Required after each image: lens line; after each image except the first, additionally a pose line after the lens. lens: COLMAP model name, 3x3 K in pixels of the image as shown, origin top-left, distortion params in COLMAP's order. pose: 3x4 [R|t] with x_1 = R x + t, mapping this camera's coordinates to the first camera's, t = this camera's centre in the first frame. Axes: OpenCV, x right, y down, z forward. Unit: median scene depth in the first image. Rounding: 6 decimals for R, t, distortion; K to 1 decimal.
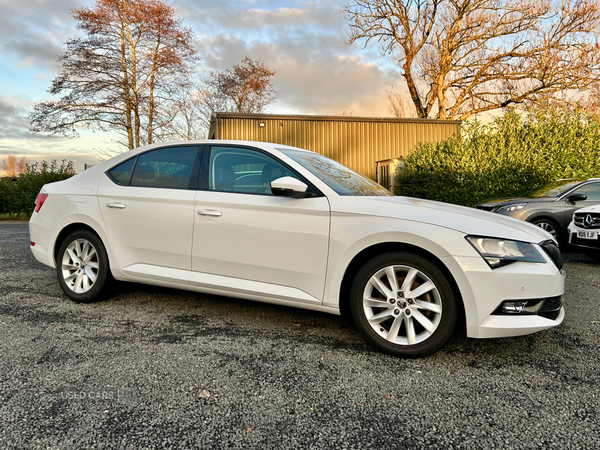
lens RADIAL K [[460.4, 0, 303.3], [0, 460.4, 236.3], [0, 0, 1]] dist [0.041429, -0.034851]
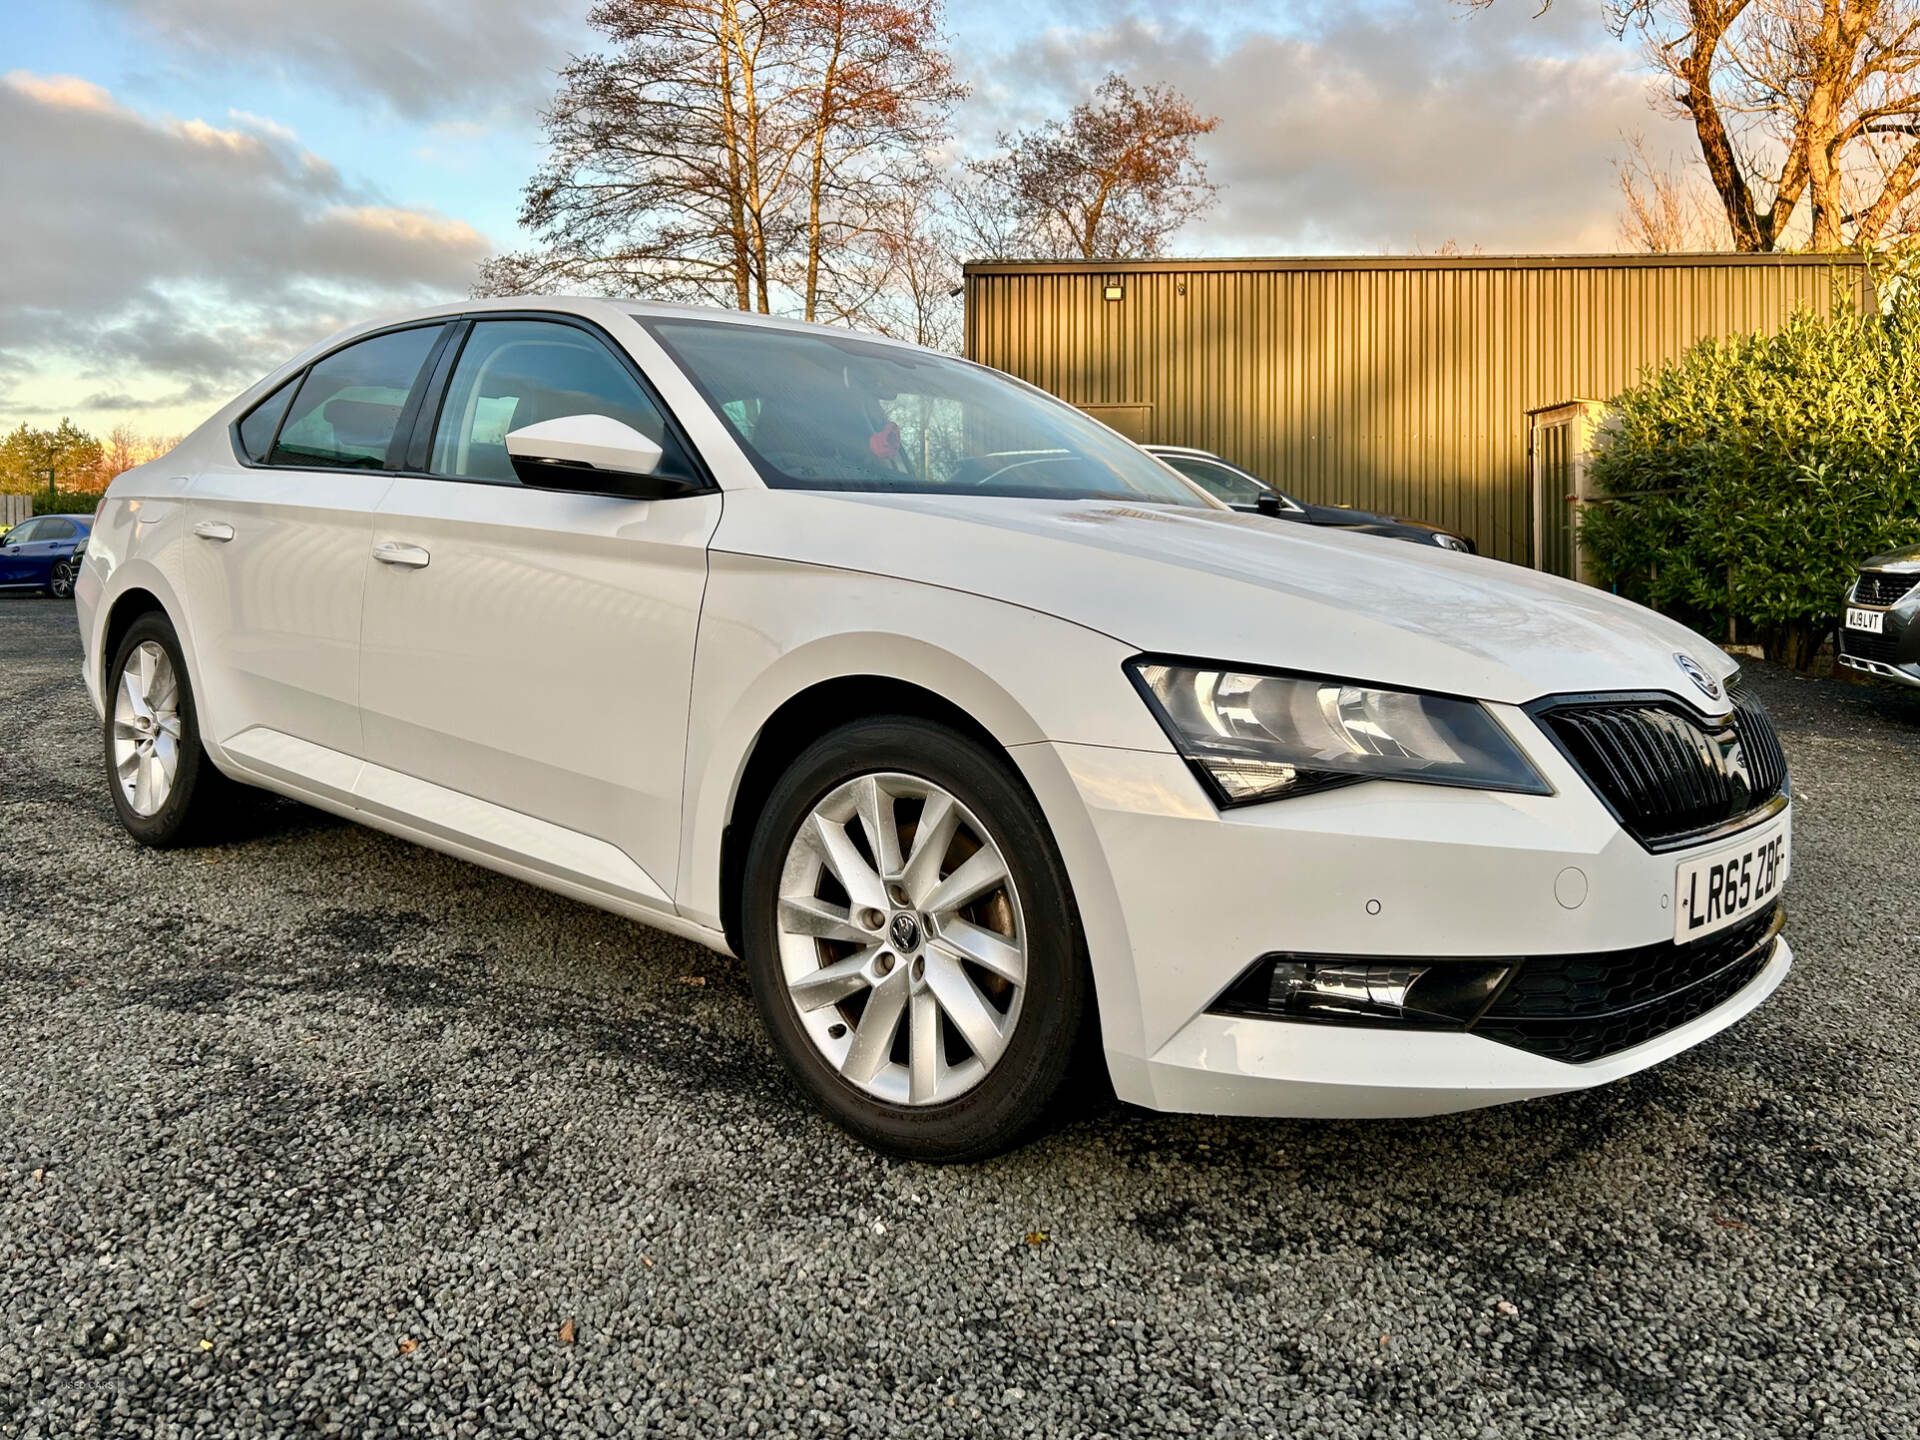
lens RADIAL K [[1478.4, 0, 935.4], [0, 1478.4, 704.1], [0, 0, 1]] dist [0.028901, -0.011048]
pose [[0.965454, 0.037277, -0.257892, 0.280944], [-0.030875, 0.999107, 0.028831, 0.002705], [0.258737, -0.019873, 0.965743, 0.173256]]
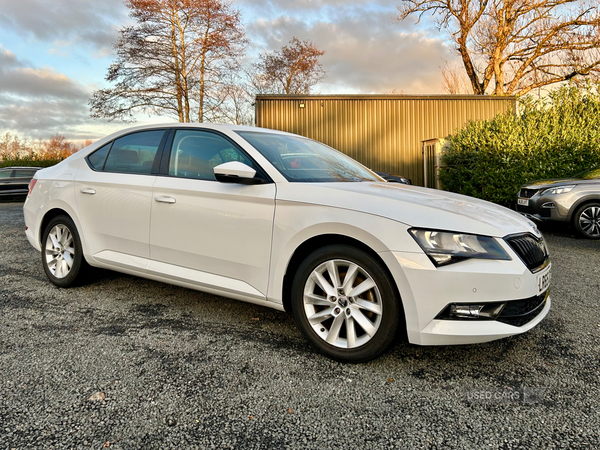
lens RADIAL K [[461.3, 0, 300.0], [0, 461.3, 225.0], [0, 0, 1]] dist [0.042184, -0.035823]
pose [[0.992068, 0.008844, -0.125388, 0.160620], [-0.006825, 0.999840, 0.016528, -0.012937], [0.125514, -0.015541, 0.991970, 0.063599]]
